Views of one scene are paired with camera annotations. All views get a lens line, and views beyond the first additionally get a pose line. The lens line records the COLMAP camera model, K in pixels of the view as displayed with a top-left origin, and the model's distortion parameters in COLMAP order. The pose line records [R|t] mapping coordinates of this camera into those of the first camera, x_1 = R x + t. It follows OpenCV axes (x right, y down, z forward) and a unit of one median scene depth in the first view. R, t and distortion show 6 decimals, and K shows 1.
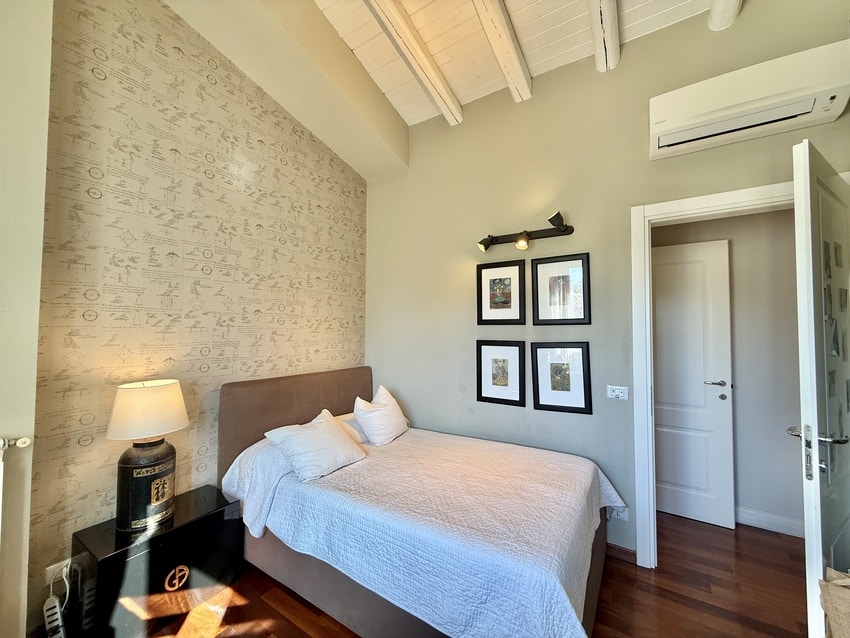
lens RADIAL K [[343.2, 0, 419.7], [0, 343.2, 320.1], [0, 0, 1]] dist [0.001691, 0.000101]
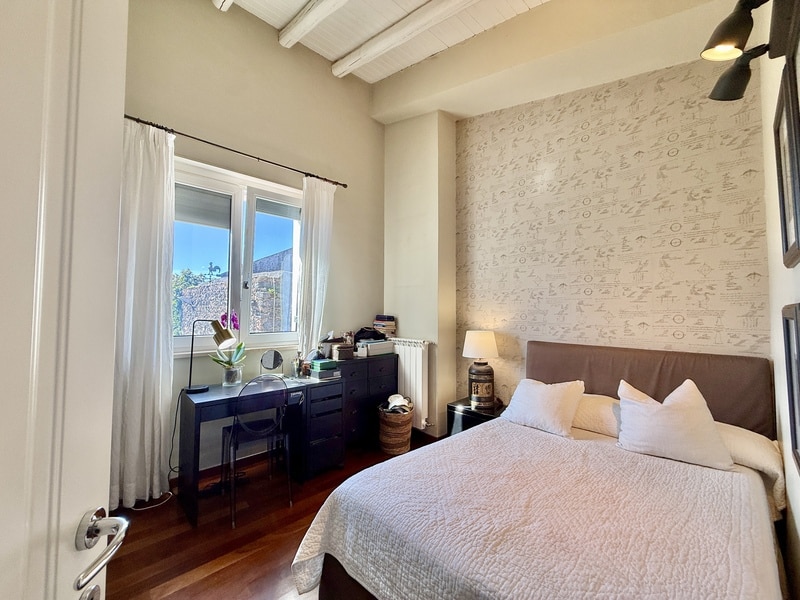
lens RADIAL K [[319.8, 0, 398.0], [0, 319.8, 297.9], [0, 0, 1]] dist [0.004451, -0.000261]
pose [[-0.234137, -0.042183, -0.971288, 0.737667], [0.026450, 0.998412, -0.049737, 0.059934], [0.971844, -0.037336, -0.232650, 0.733085]]
